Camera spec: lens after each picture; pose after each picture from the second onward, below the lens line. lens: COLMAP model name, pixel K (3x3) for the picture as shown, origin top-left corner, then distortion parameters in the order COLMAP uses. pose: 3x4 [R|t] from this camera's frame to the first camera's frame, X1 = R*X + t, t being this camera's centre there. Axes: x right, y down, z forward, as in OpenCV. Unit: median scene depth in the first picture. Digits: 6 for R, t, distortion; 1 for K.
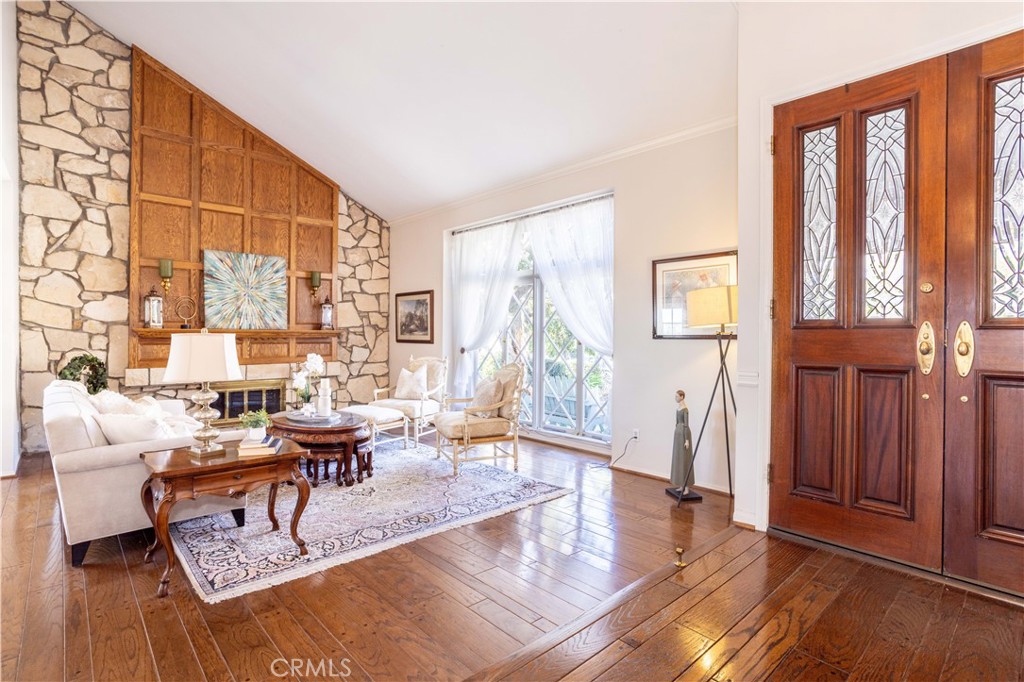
lens RADIAL K [[509.2, 0, 510.2], [0, 509.2, 342.6], [0, 0, 1]] dist [-0.039212, 0.016364]
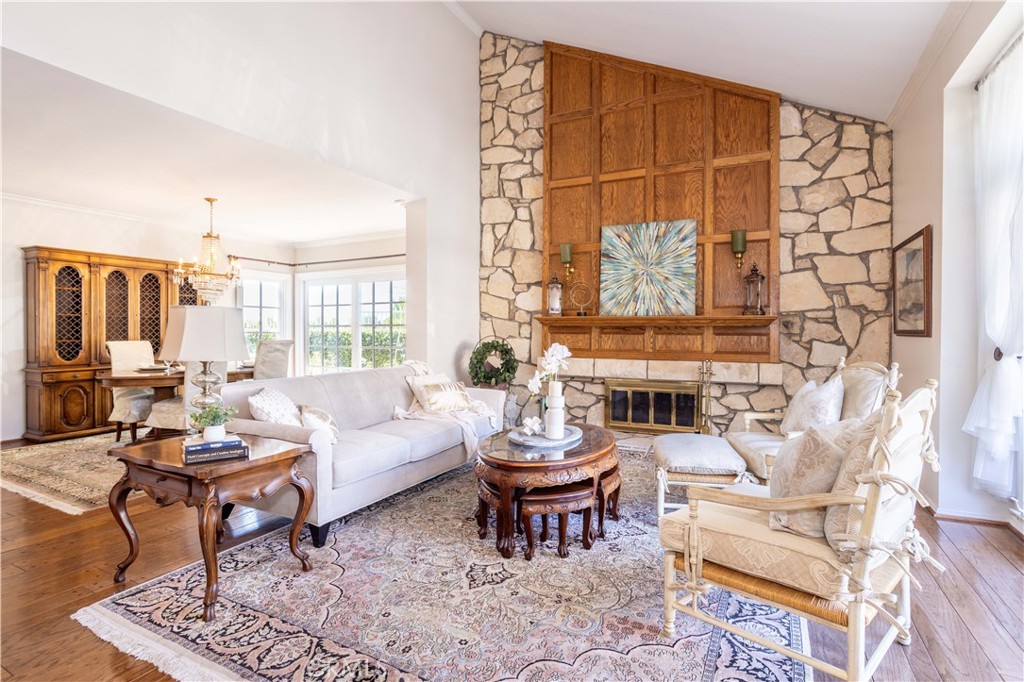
lens RADIAL K [[509.2, 0, 531.6], [0, 509.2, 331.4], [0, 0, 1]] dist [-0.039212, 0.016364]
pose [[0.341701, -0.003504, -0.939802, 0.191042], [-0.020944, 0.999716, -0.011342, 0.011968], [0.939575, 0.023559, 0.341531, 0.581047]]
